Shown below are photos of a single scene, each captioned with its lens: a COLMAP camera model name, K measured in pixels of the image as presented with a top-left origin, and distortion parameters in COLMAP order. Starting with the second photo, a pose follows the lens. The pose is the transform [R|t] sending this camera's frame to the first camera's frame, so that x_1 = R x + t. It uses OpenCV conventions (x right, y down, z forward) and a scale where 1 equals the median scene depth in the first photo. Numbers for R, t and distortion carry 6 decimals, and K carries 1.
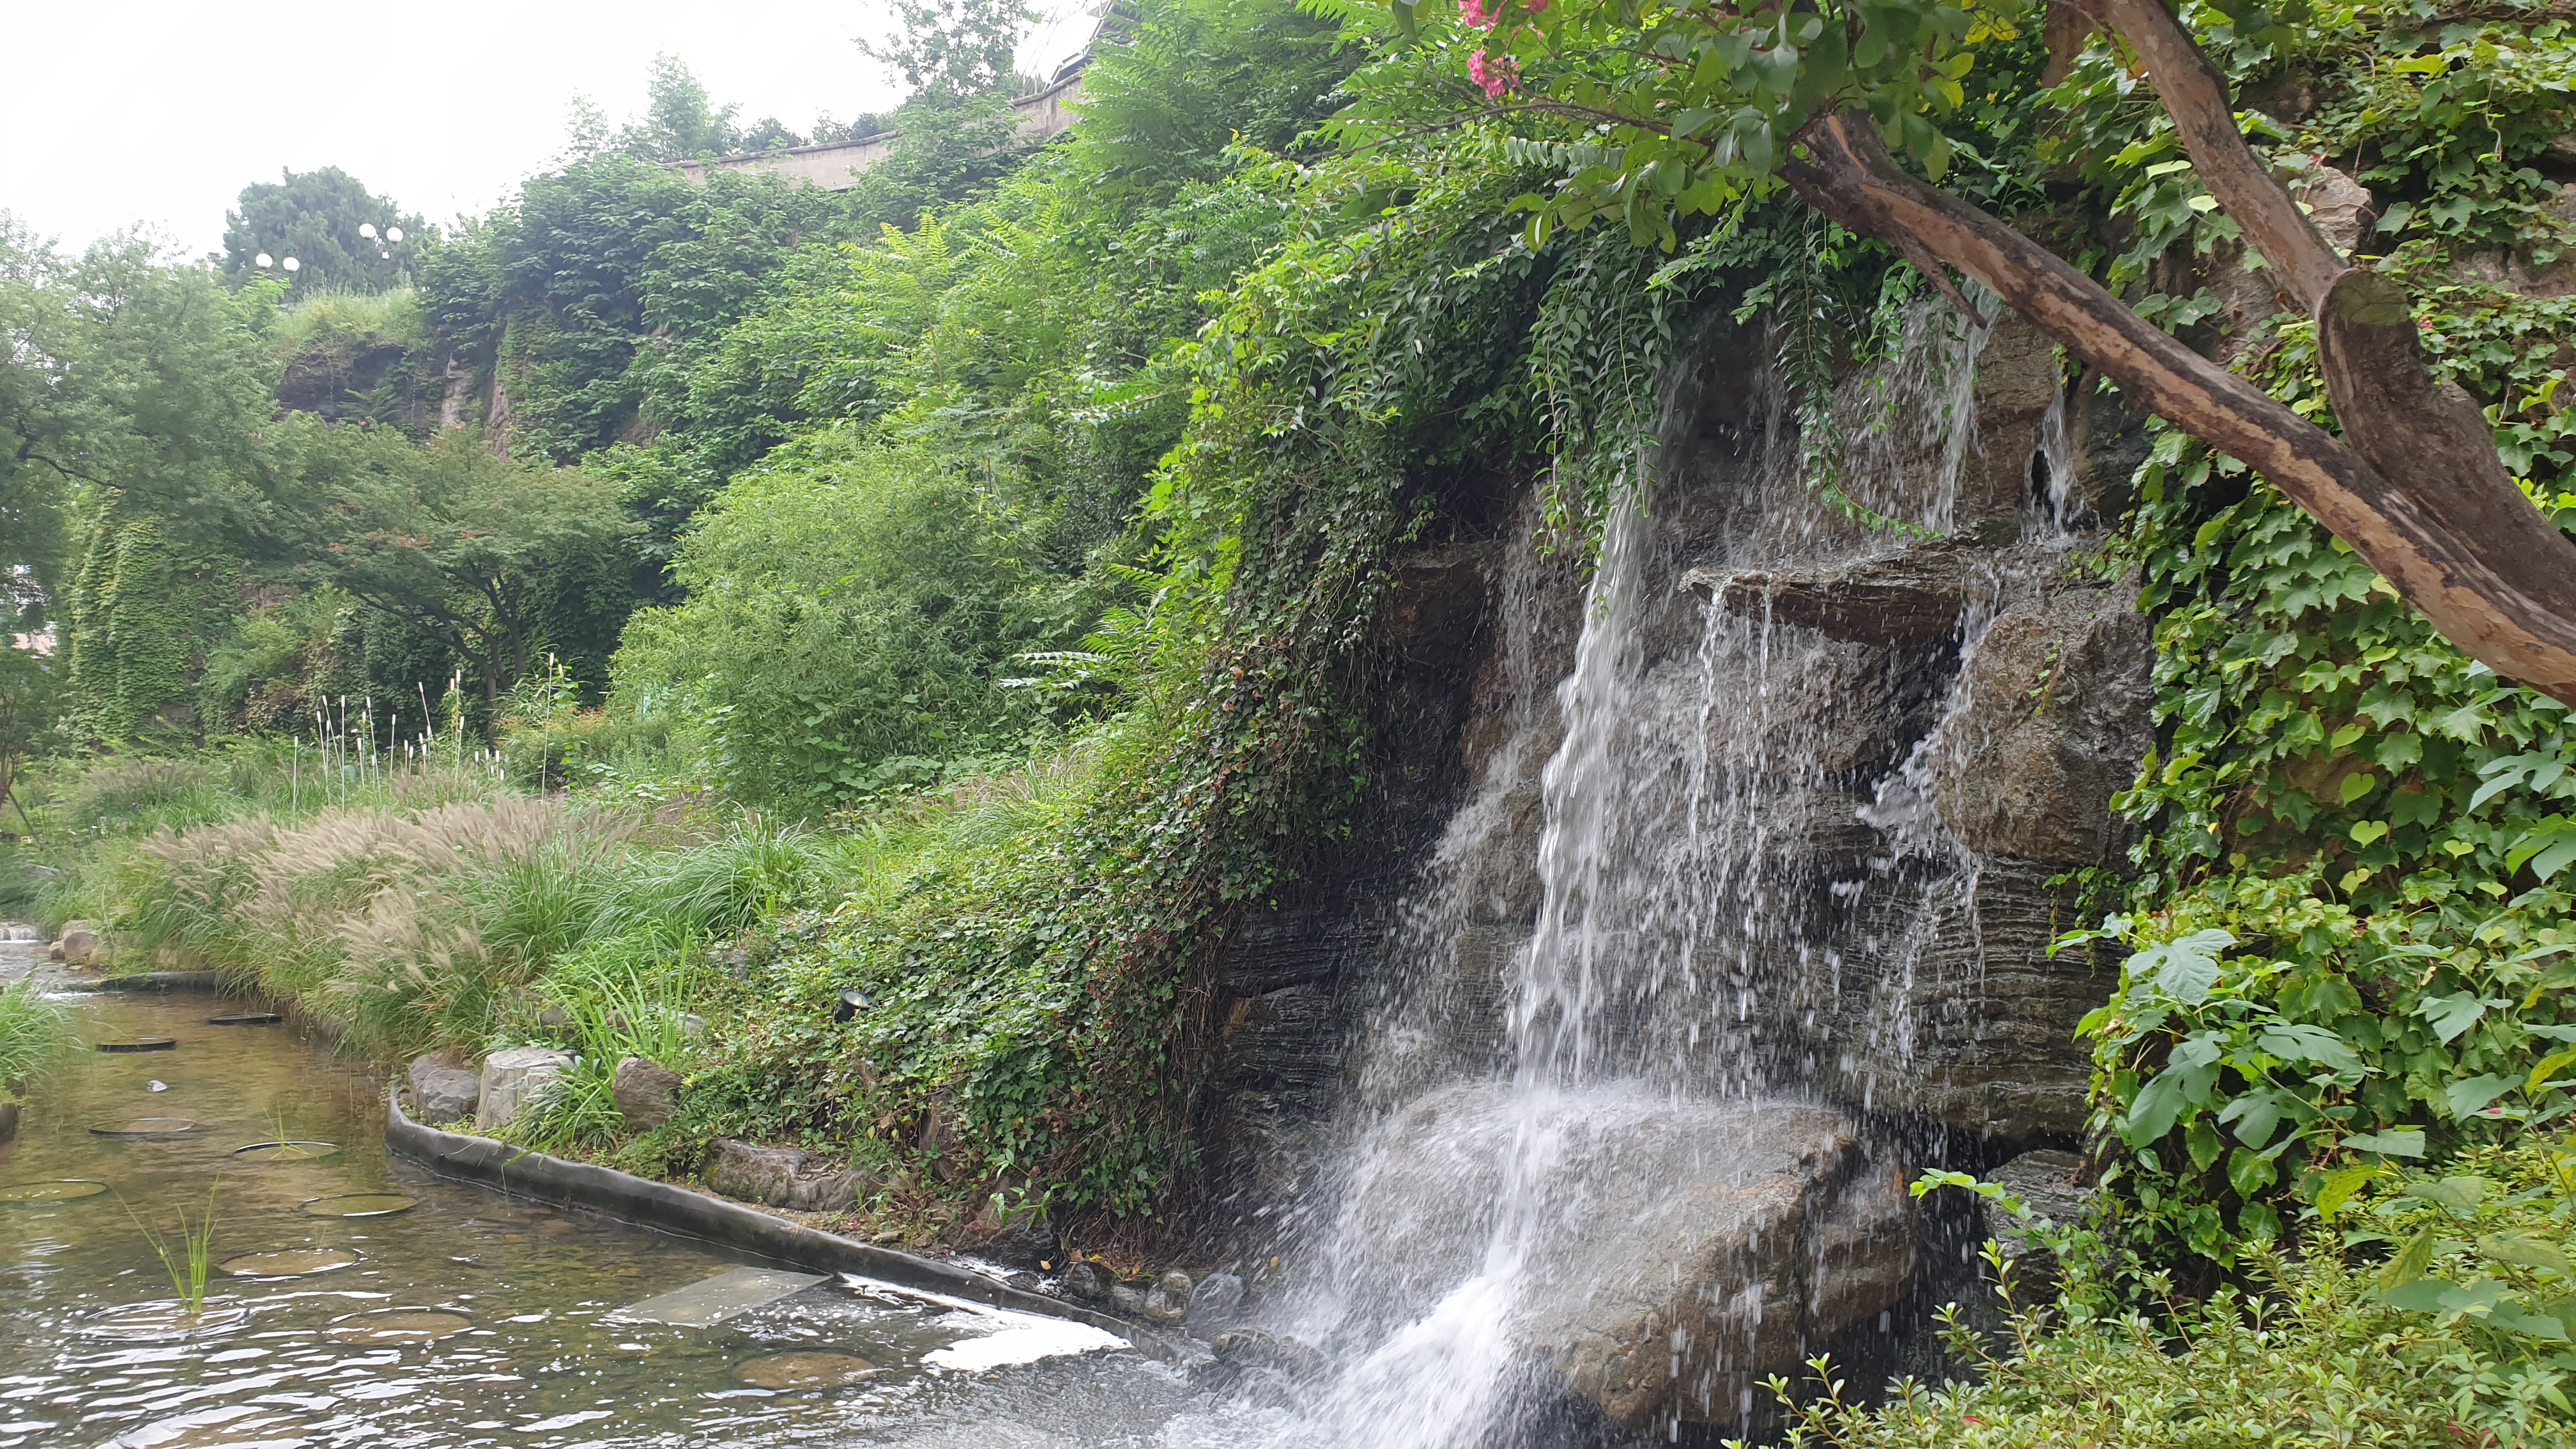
lens RADIAL K [[2075.2, 0, 1297.1], [0, 2075.2, 721.0], [0, 0, 1]] dist [0.034479, 0.017776]
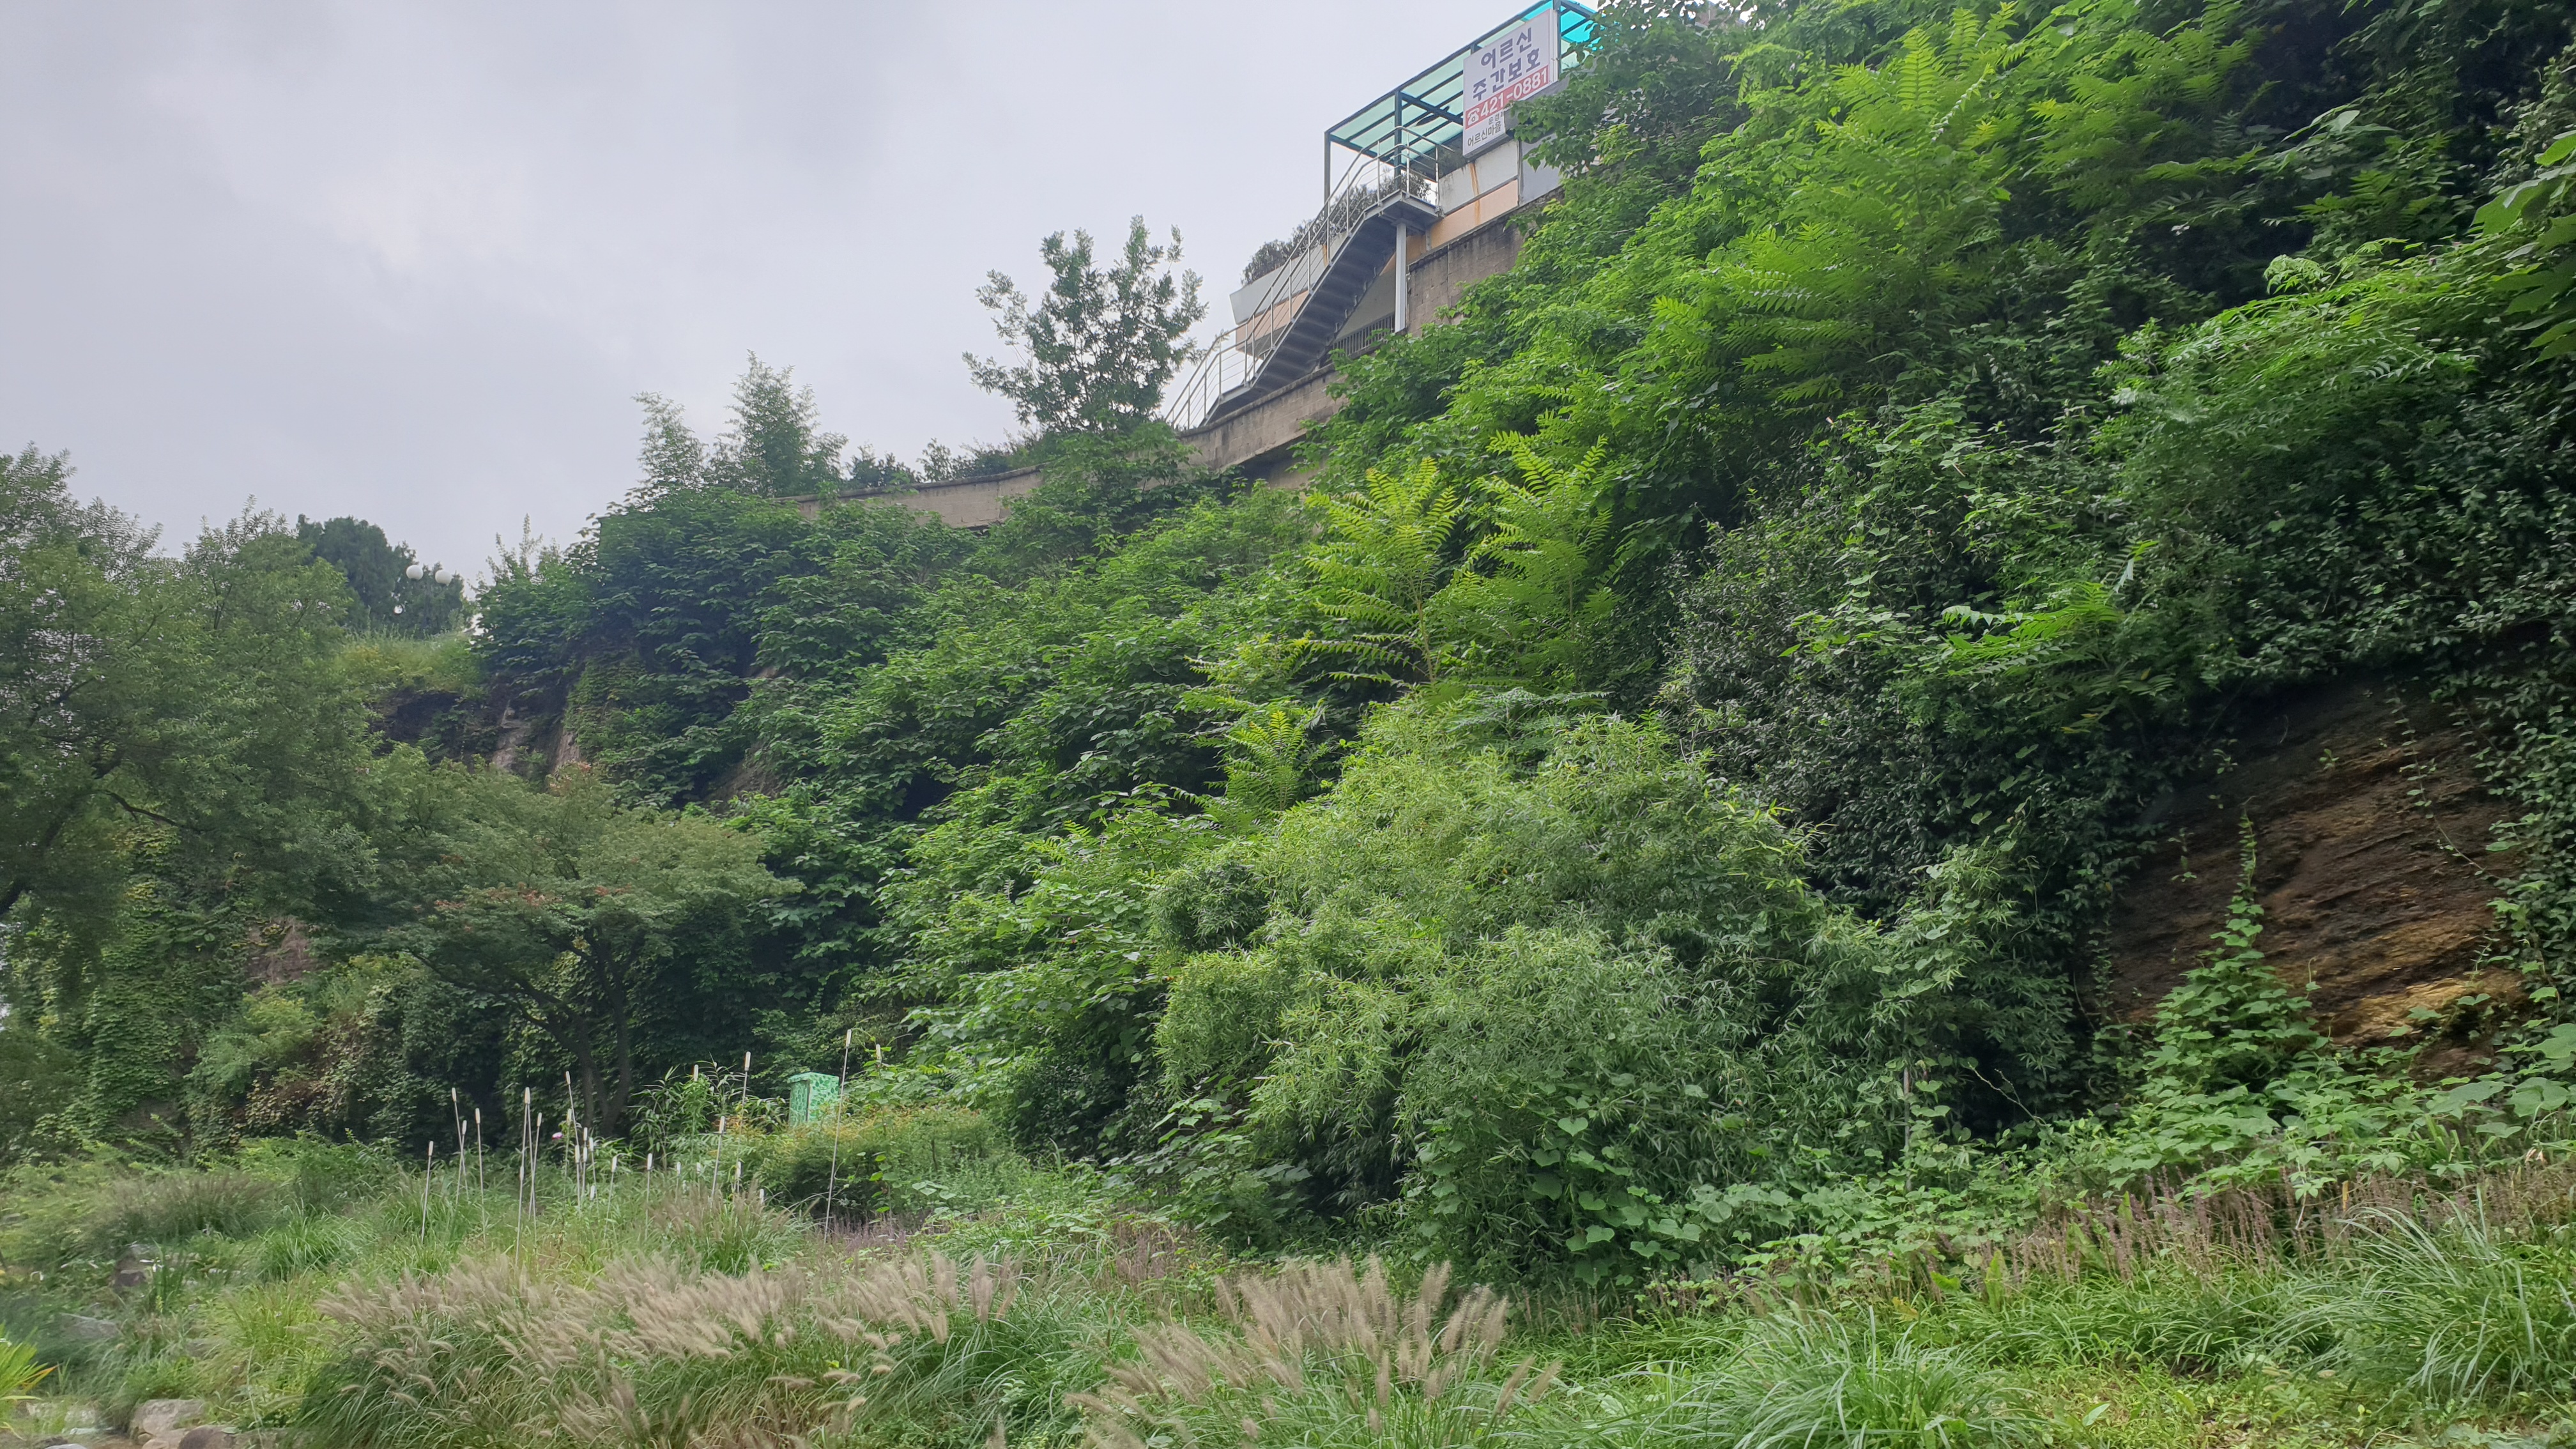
lens RADIAL K [[2075.2, 0, 1278.7], [0, 2075.2, 723.6], [0, 0, 1]] dist [0.034479, 0.017776]
pose [[0.998925, 0.014317, 0.044083, -0.128608], [-0.005796, 0.982219, -0.187649, -0.000651], [-0.045986, 0.187192, 0.981246, 0.124212]]
